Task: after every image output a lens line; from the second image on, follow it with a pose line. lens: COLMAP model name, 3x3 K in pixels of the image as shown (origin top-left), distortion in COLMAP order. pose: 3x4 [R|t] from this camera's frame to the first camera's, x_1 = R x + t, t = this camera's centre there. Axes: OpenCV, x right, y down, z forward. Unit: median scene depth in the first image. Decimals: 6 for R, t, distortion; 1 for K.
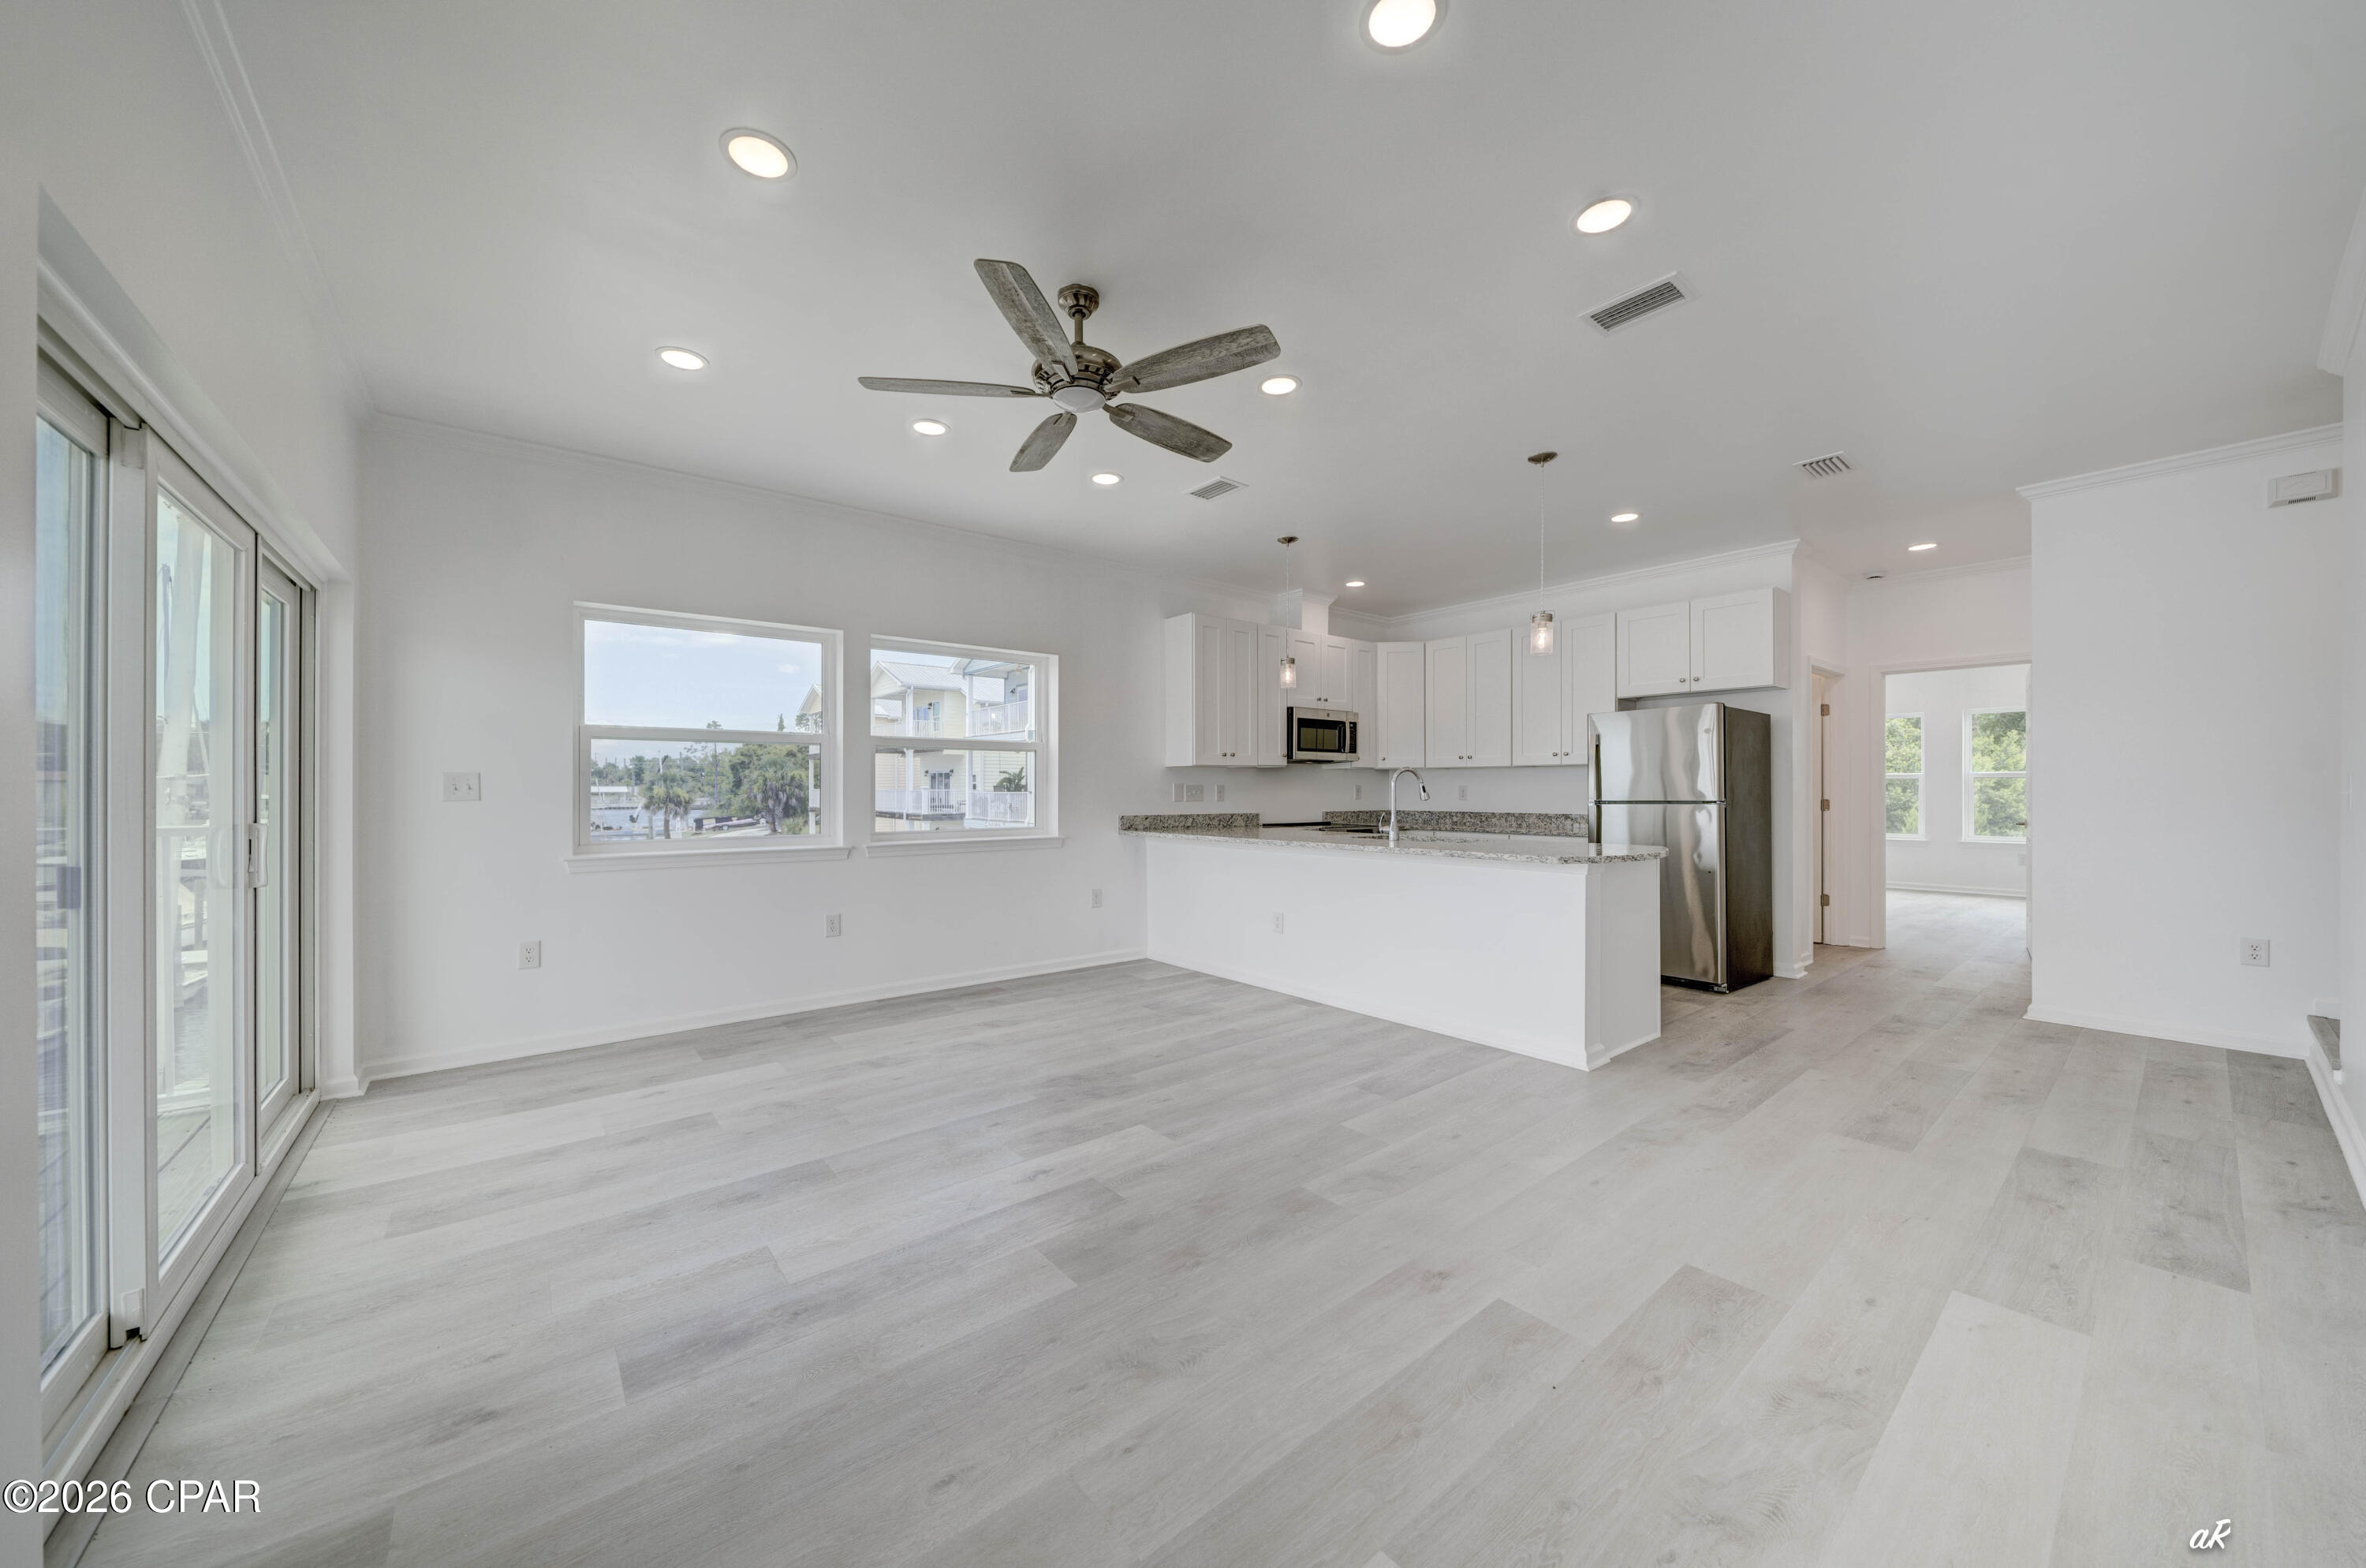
lens RADIAL K [[821.9, 0, 1185.9], [0, 821.9, 786.2], [0, 0, 1]] dist [0.000781, 0.000030]
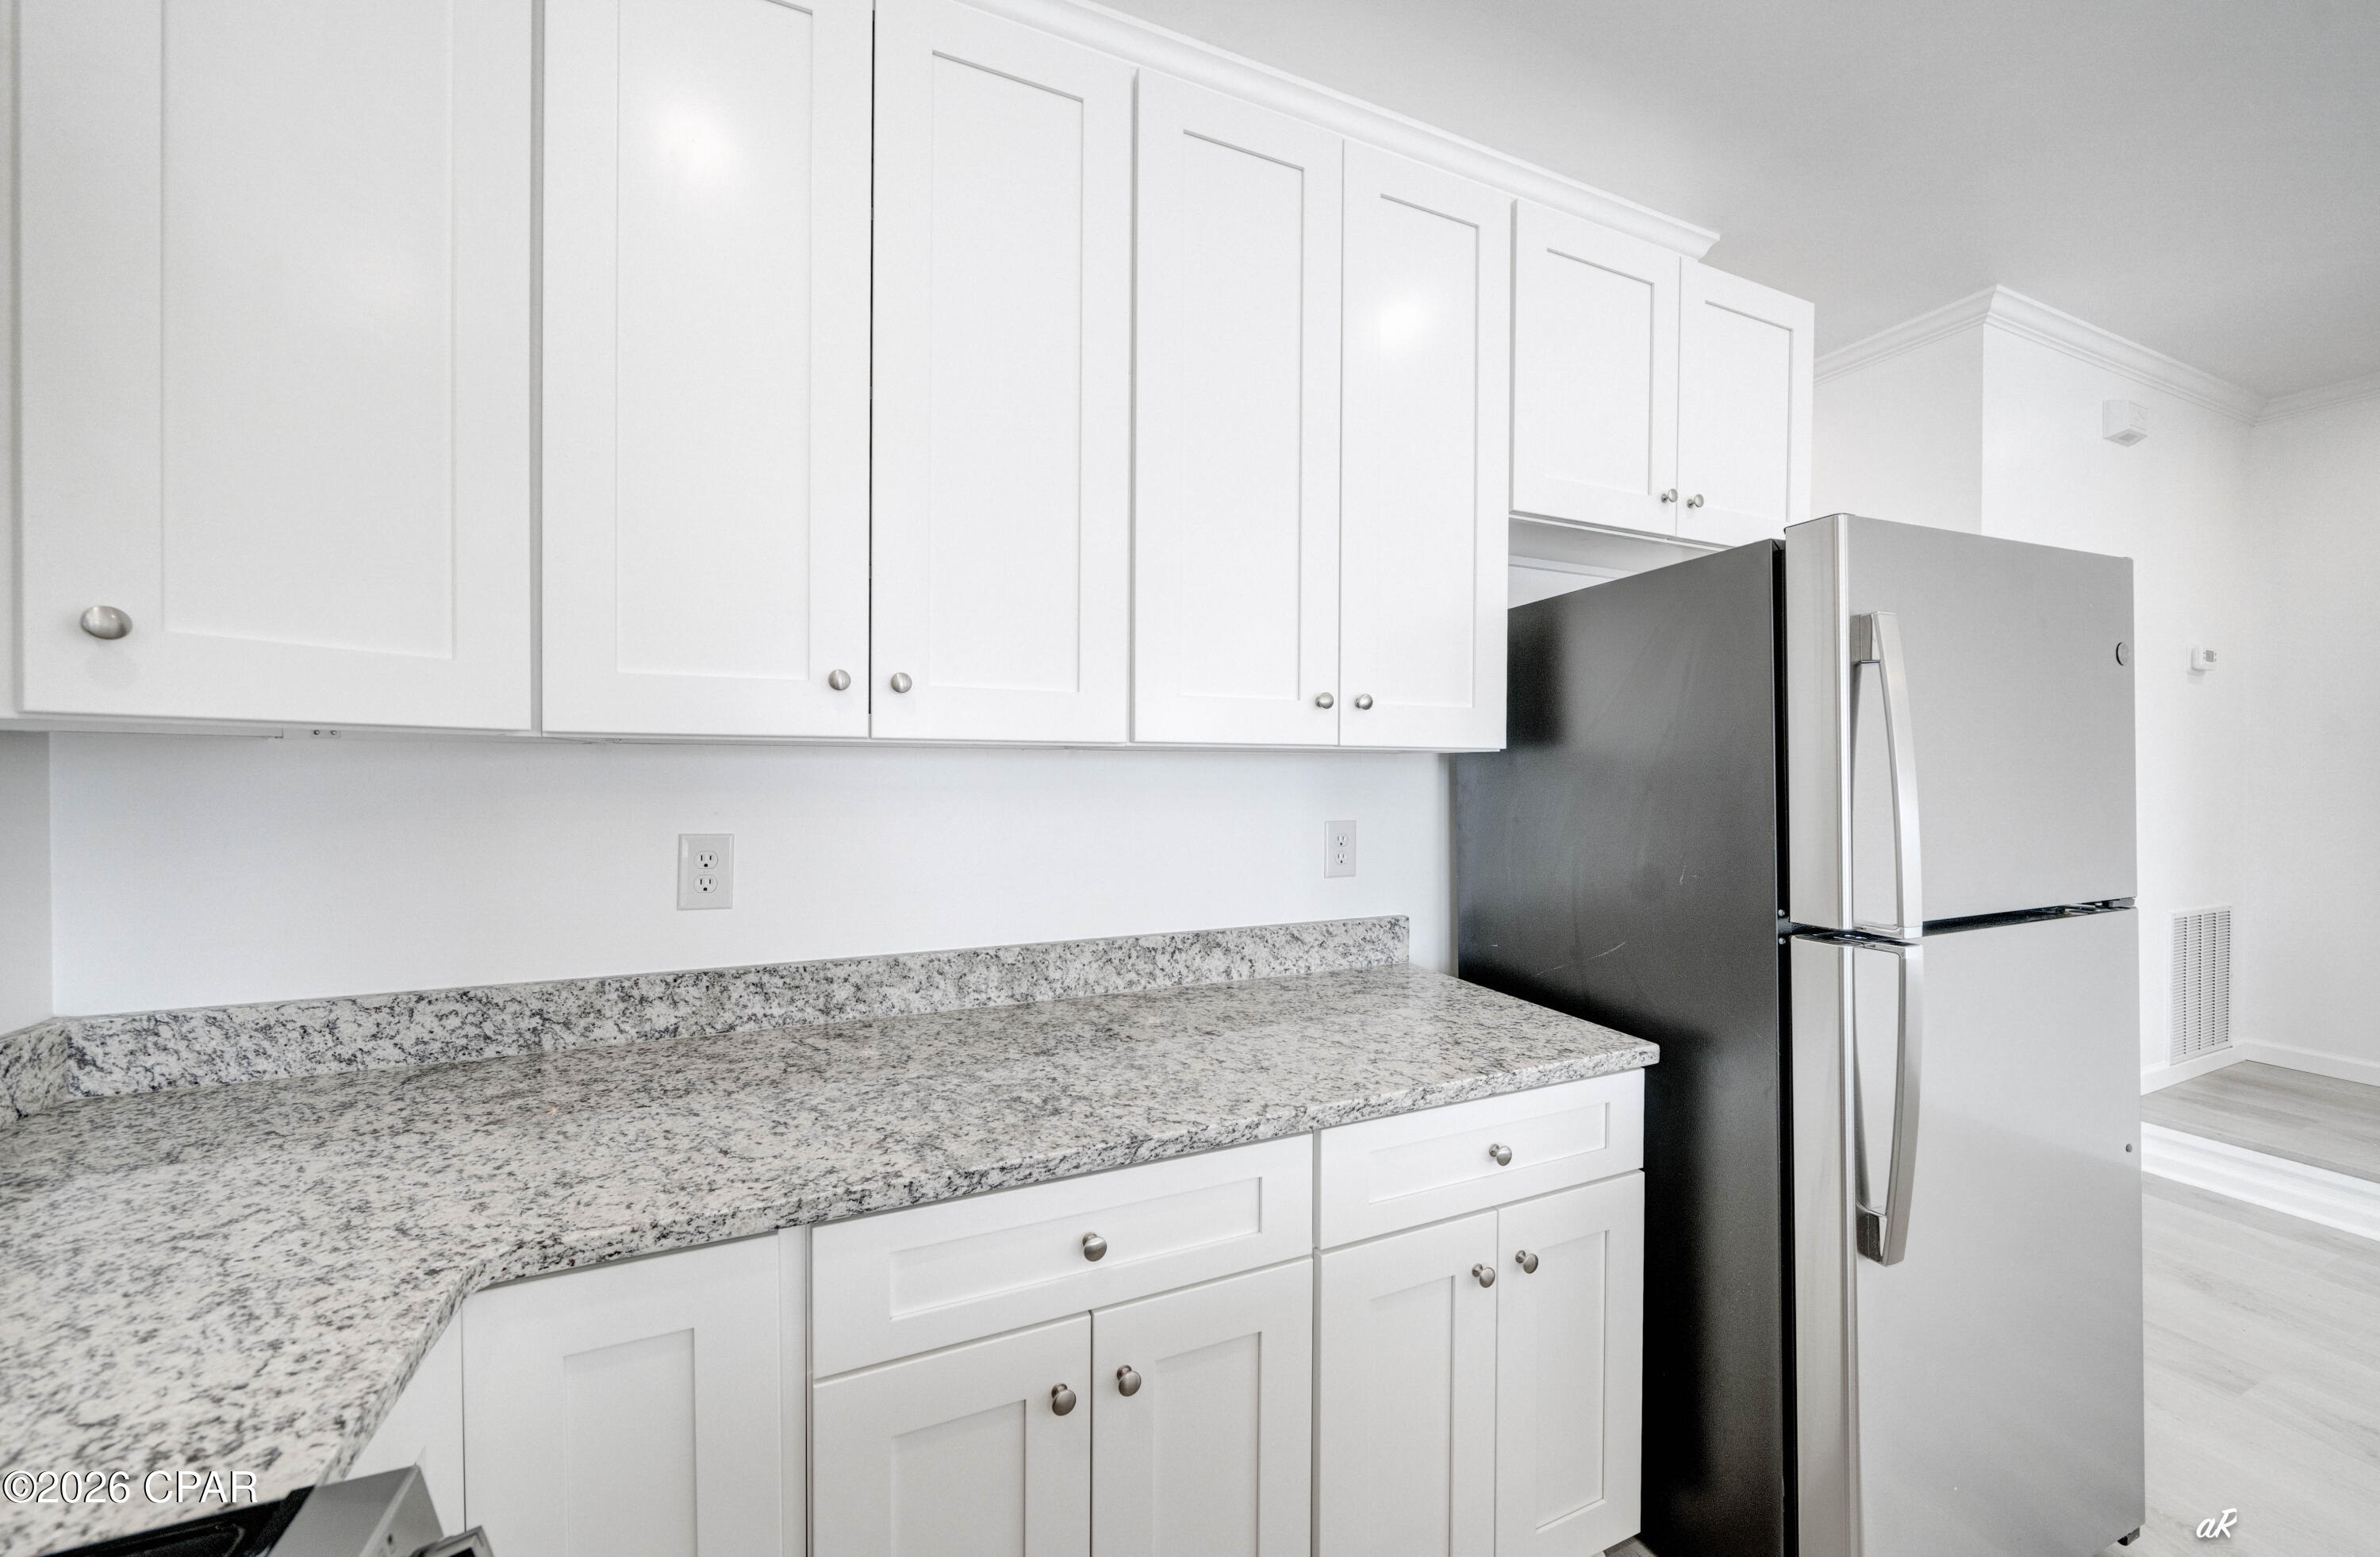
lens RADIAL K [[861.3, 0, 1192.0], [0, 861.3, 772.1], [0, 0, 1]] dist [0.000602, 0.000011]
pose [[0.265168, -0.000433, 0.964202, 0.181510], [-0.004361, 0.999989, 0.001648, -0.017335], [-0.964192, -0.004642, 0.265163, 0.883449]]
